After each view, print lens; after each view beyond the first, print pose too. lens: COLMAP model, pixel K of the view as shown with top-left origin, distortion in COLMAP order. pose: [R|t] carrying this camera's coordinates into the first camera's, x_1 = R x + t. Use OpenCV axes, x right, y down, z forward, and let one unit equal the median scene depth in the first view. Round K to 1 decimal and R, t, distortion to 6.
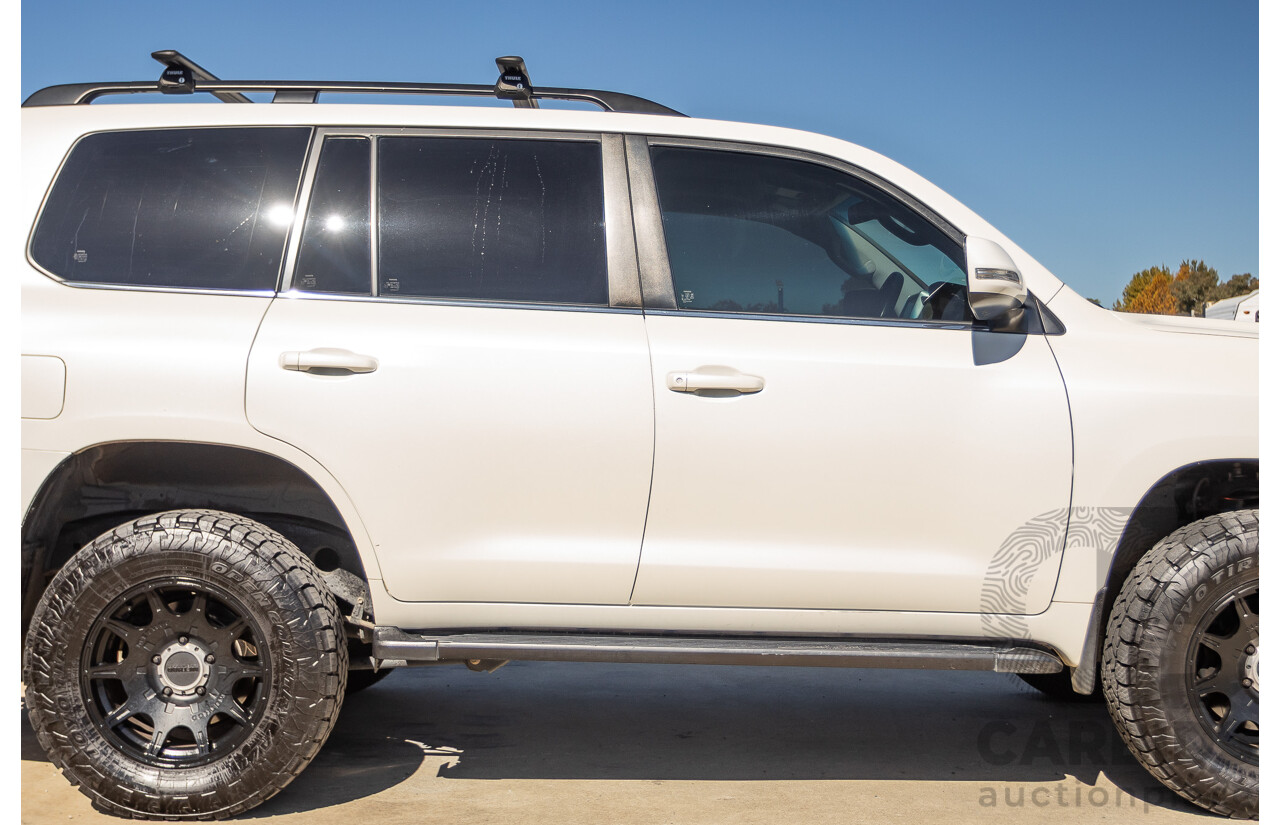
lens RADIAL K [[2099.6, 0, 638.5], [0, 2099.6, 393.8], [0, 0, 1]] dist [-0.019184, 0.002296]
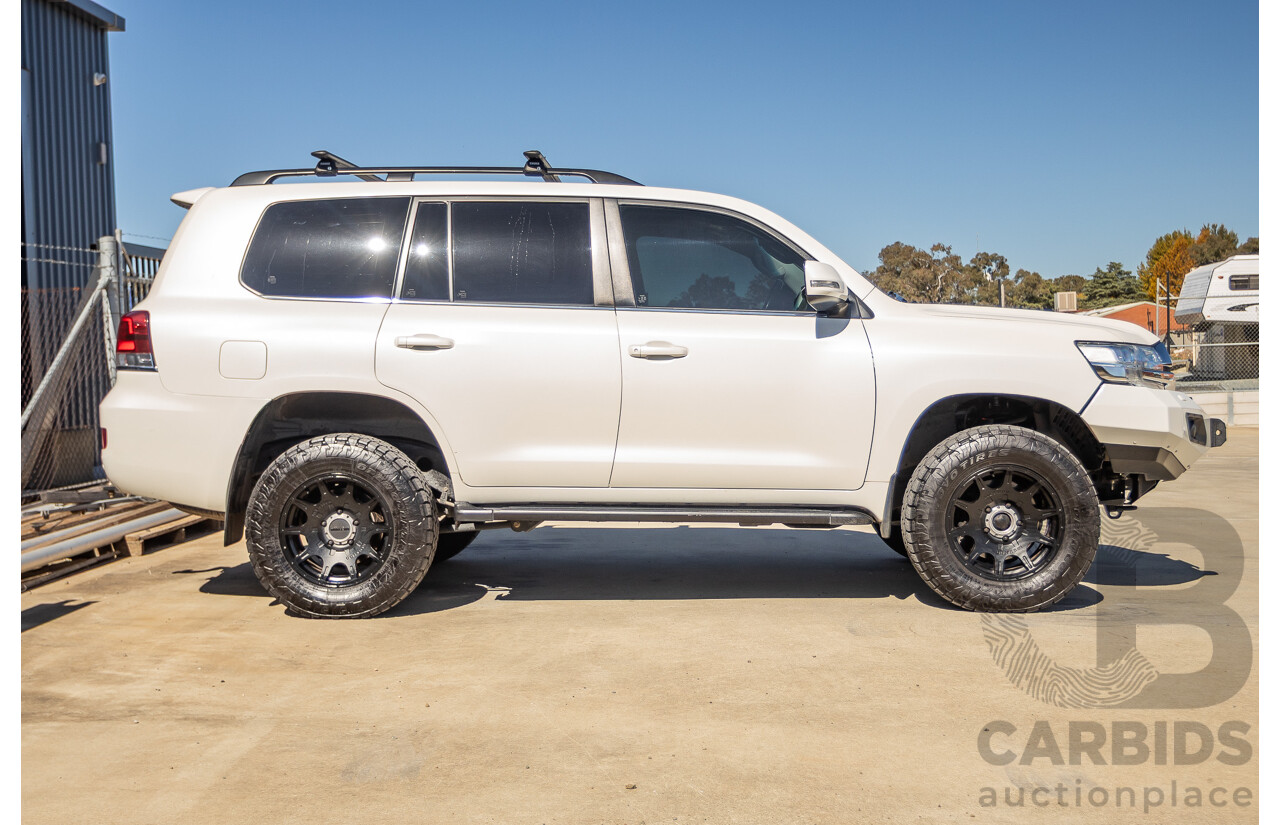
lens RADIAL K [[2153.6, 0, 640.0], [0, 2153.6, 412.5], [0, 0, 1]] dist [-0.009504, 0.062099]
pose [[0.999269, -0.013625, -0.035726, 0.081586], [0.014530, 0.999577, 0.025180, -0.000125], [0.035368, -0.025680, 0.999044, -0.687799]]
